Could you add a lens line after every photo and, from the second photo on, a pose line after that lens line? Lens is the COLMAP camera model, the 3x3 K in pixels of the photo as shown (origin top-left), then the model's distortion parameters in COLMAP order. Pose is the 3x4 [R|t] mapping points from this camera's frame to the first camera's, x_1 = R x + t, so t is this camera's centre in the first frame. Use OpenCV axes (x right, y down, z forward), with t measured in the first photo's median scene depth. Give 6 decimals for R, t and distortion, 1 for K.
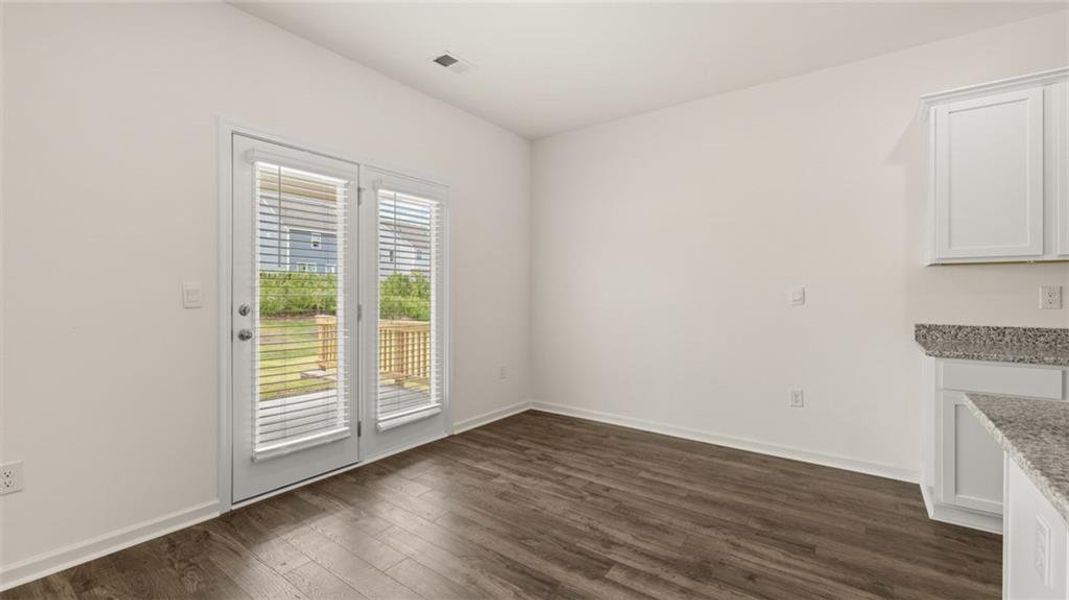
lens RADIAL K [[447.4, 0, 535.1], [0, 447.4, 296.9], [0, 0, 1]] dist [-0.000584, -0.000382]
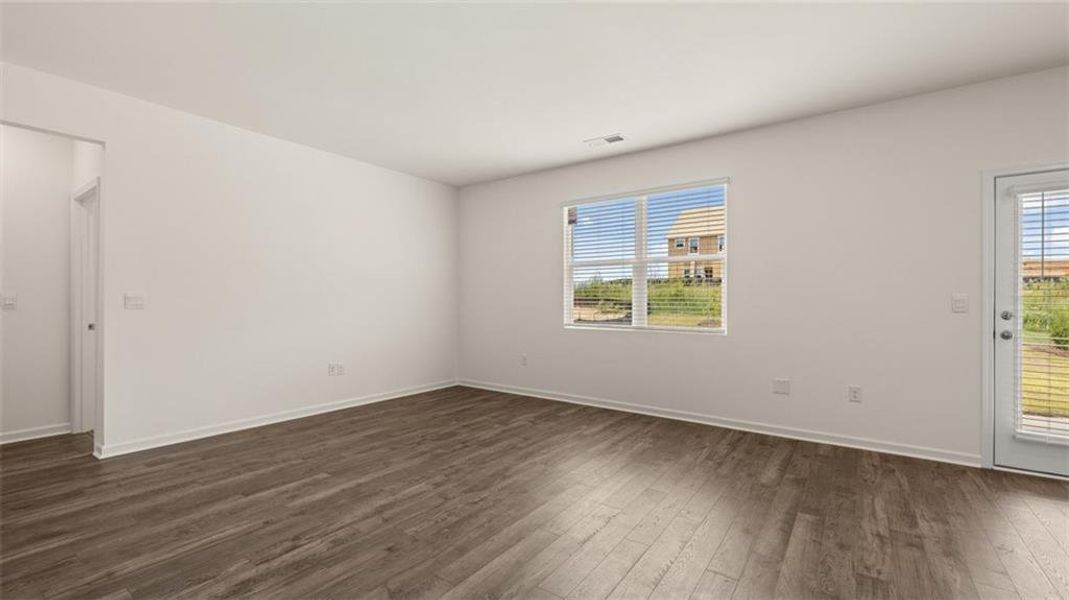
lens RADIAL K [[447.4, 0, 535.1], [0, 447.4, 296.9], [0, 0, 1]] dist [-0.000584, -0.000382]
pose [[0.010593, -0.010245, -0.999891, 0.592676], [-0.010999, 0.999886, -0.010362, 0.005383], [0.999883, 0.011108, 0.010479, -0.336858]]
